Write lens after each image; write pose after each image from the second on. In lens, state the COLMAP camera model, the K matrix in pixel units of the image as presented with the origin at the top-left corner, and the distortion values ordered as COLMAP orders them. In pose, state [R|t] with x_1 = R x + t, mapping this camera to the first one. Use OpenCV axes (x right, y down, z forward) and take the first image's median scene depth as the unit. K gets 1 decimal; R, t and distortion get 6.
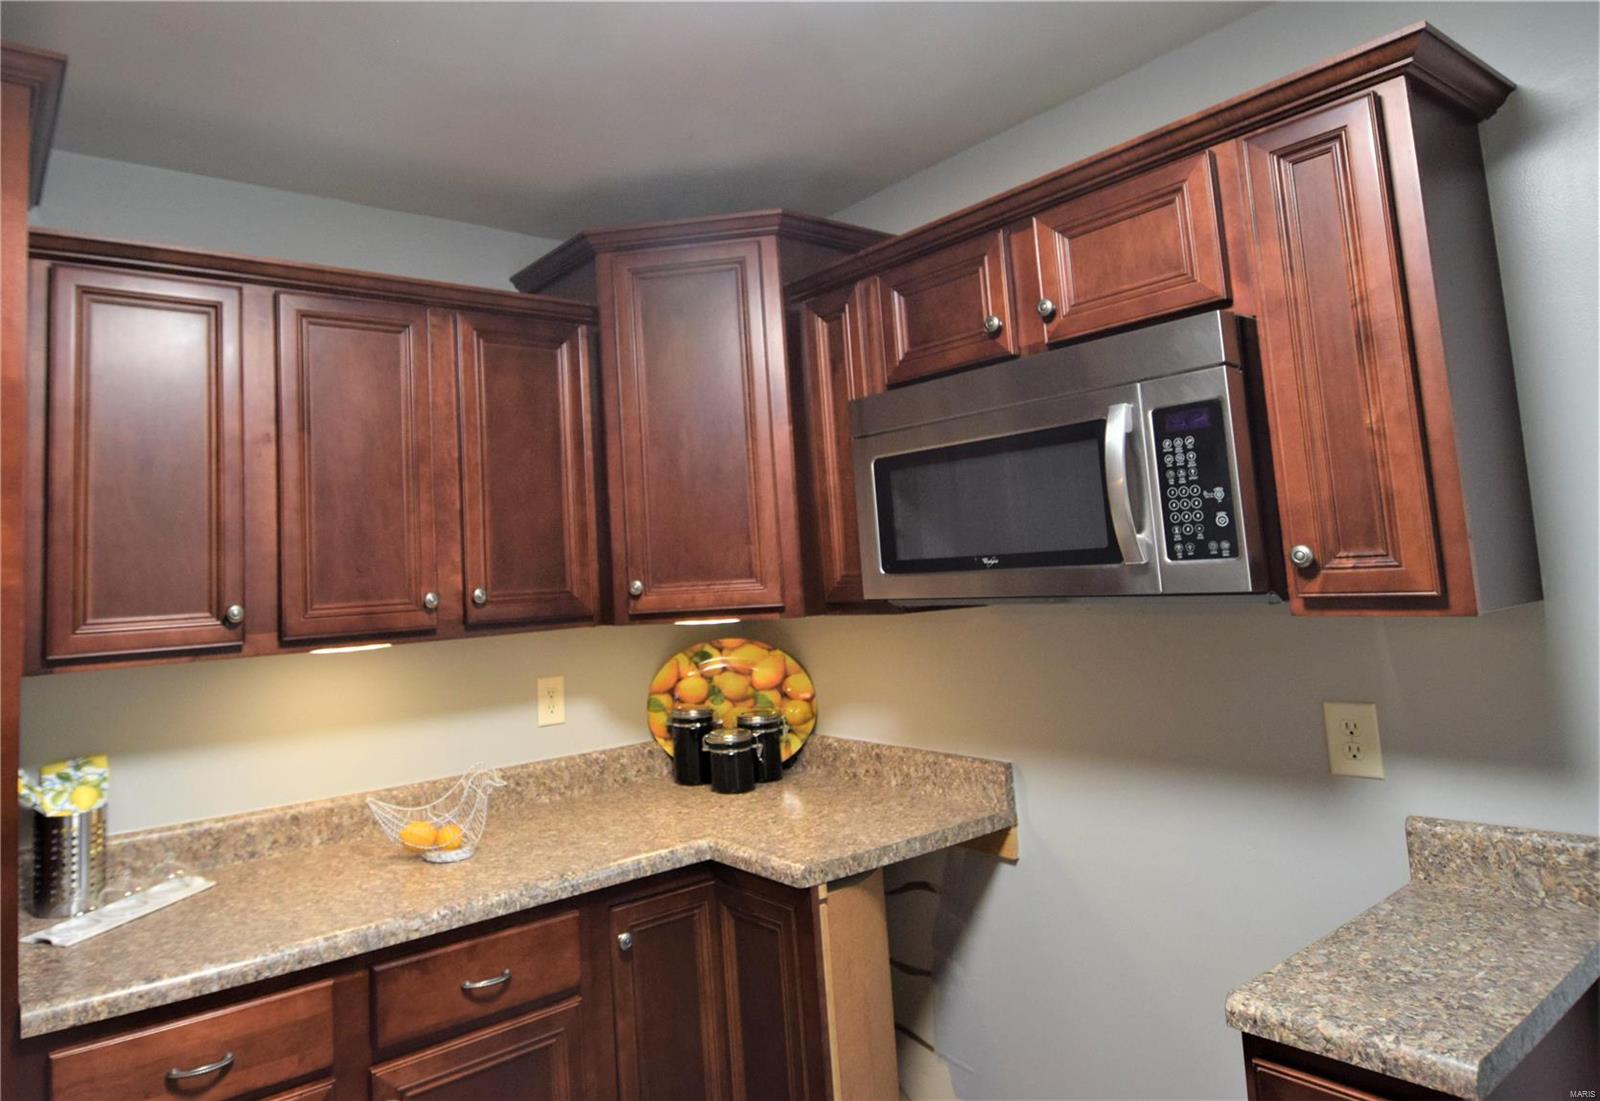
lens RADIAL K [[986.3, 0, 669.5], [0, 986.3, 462.0], [0, 0, 1]] dist [-0.005405, -0.012726]
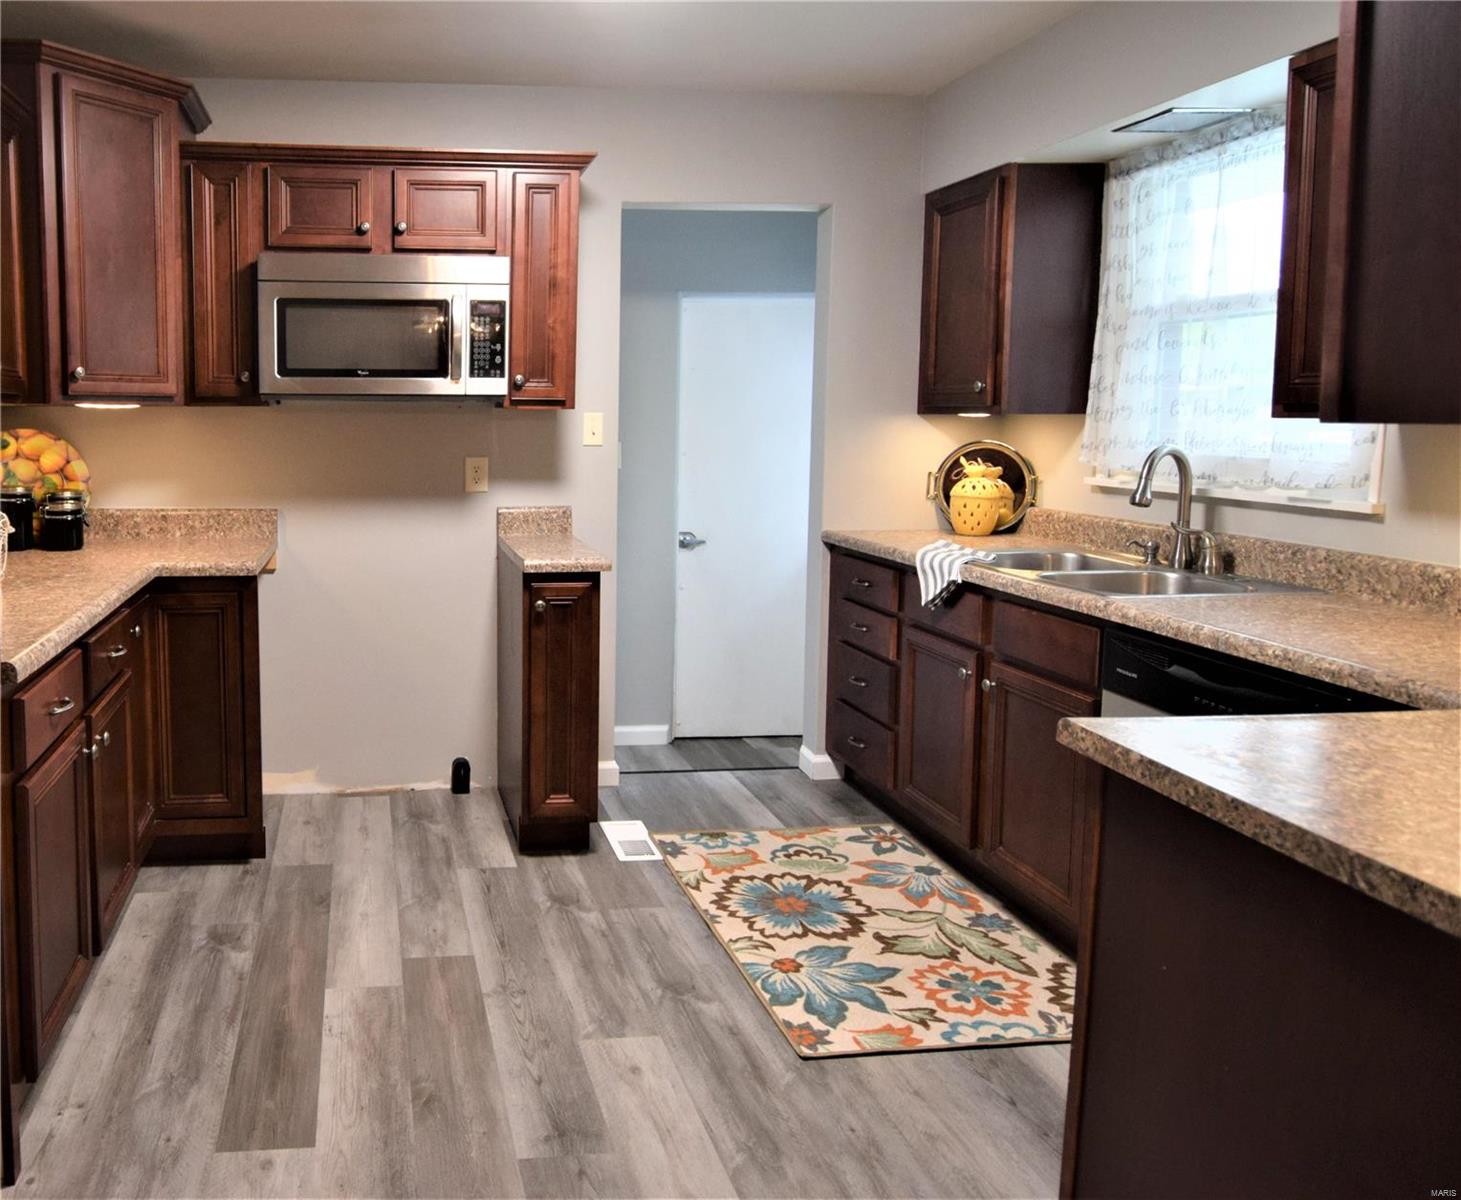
lens RADIAL K [[1045.6, 0, 470.4], [0, 1045.6, 503.1], [0, 0, 1]] dist [0.002484, -0.022797]
pose [[0.487177, -0.016772, 0.873142, -1.210142], [-0.131761, 0.986959, 0.092476, 0.138932], [-0.863306, -0.160098, 0.478614, -0.049368]]
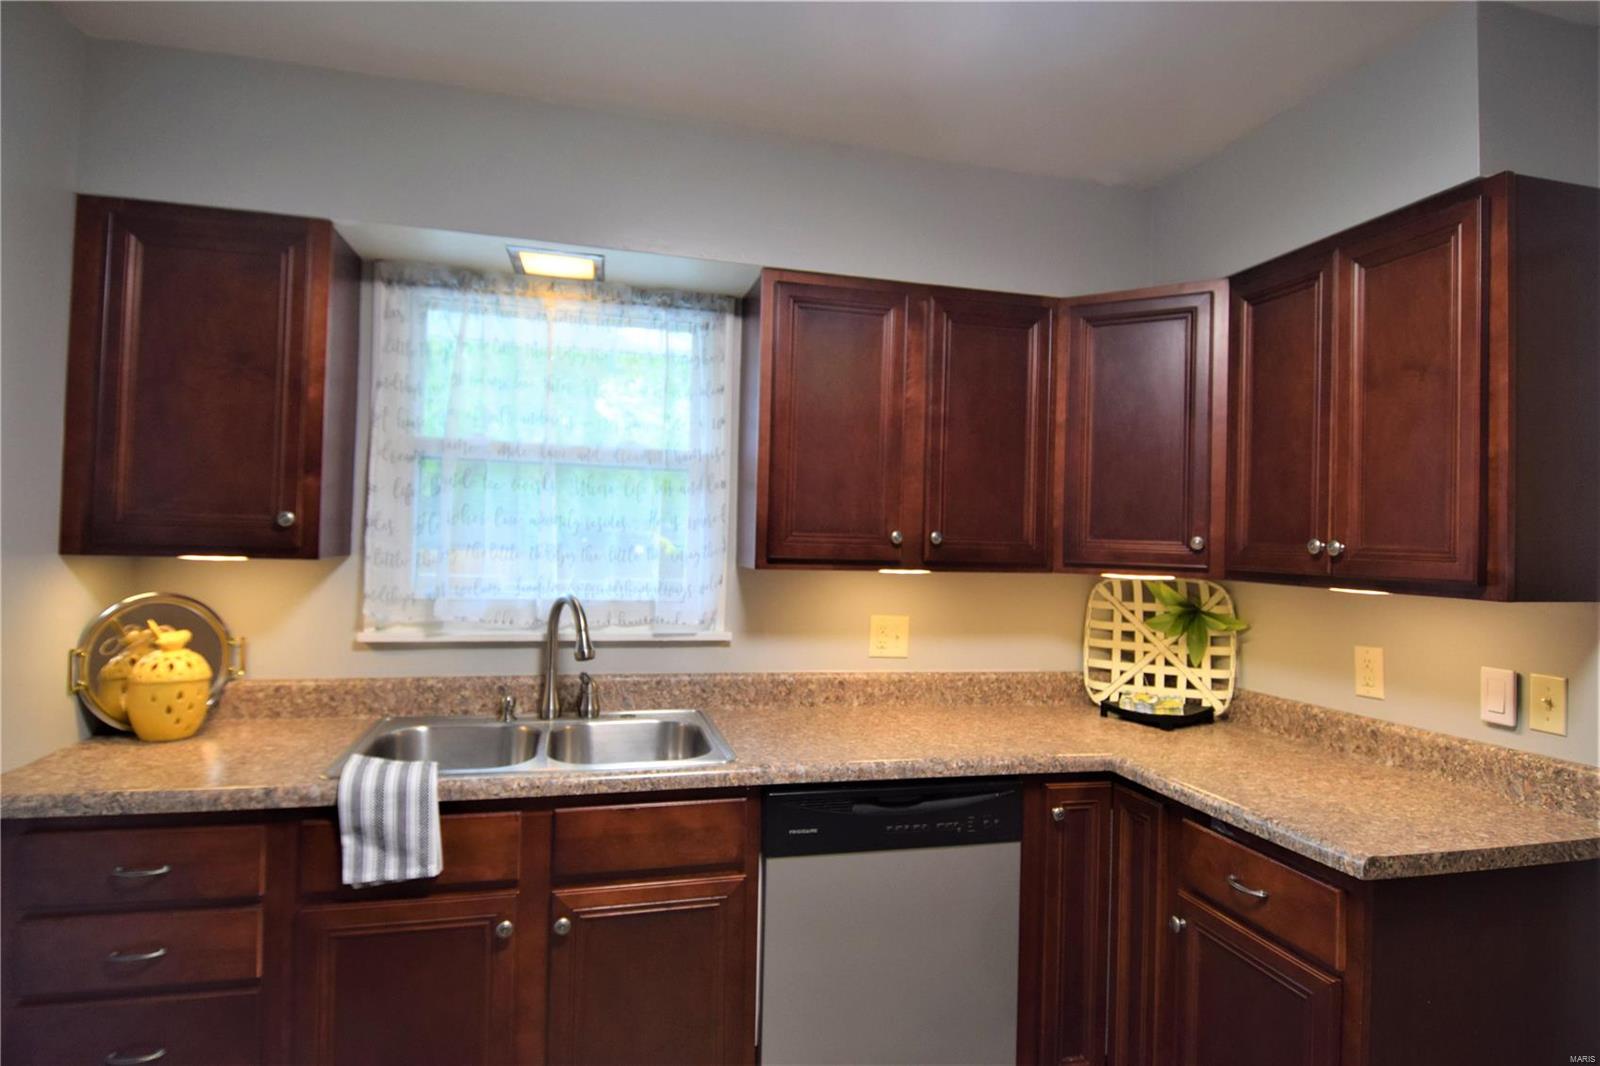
lens RADIAL K [[841.6, 0, 802.1], [0, 841.6, 525.5], [0, 0, 1]] dist [-0.000098, -0.007066]
pose [[-0.937373, 0.041186, 0.345883, 0.002694], [-0.012003, 0.988576, -0.150244, 0.142036], [-0.348119, -0.144987, -0.926171, 0.899610]]
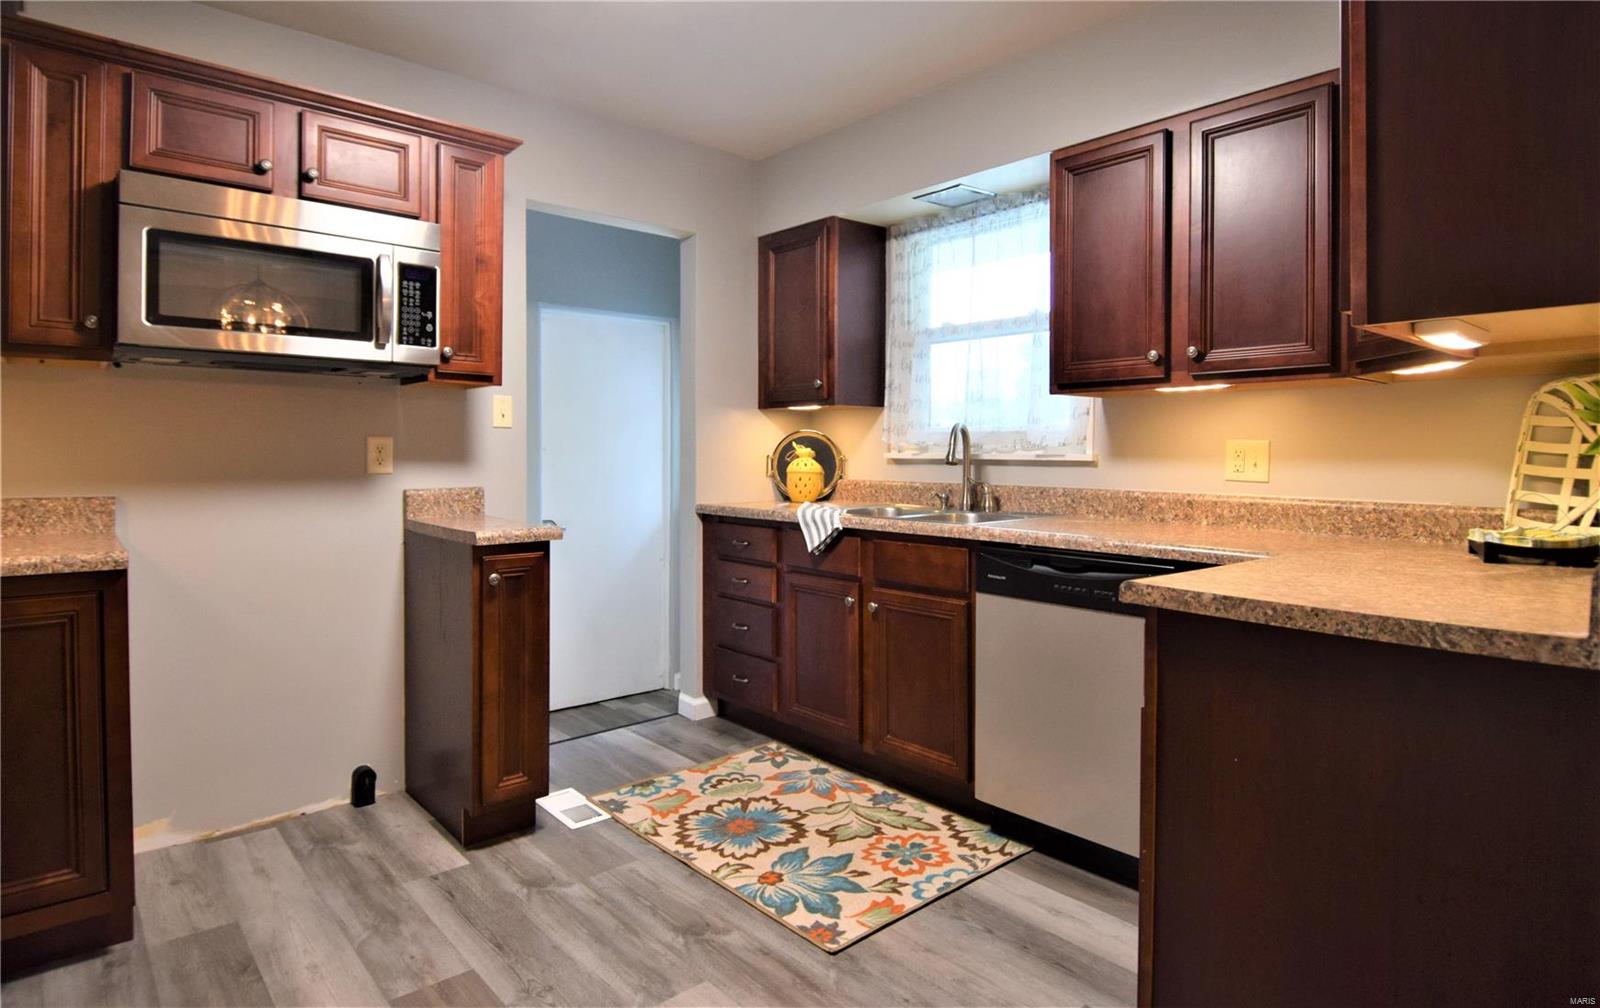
lens RADIAL K [[852.7, 0, 804.6], [0, 852.7, 457.4], [0, 0, 1]] dist [0.003326, -0.018216]
pose [[-0.121842, 0.050366, 0.991271, -1.062753], [-0.112719, 0.991548, -0.064235, 0.296880], [-0.986128, -0.119562, -0.115135, 0.358833]]
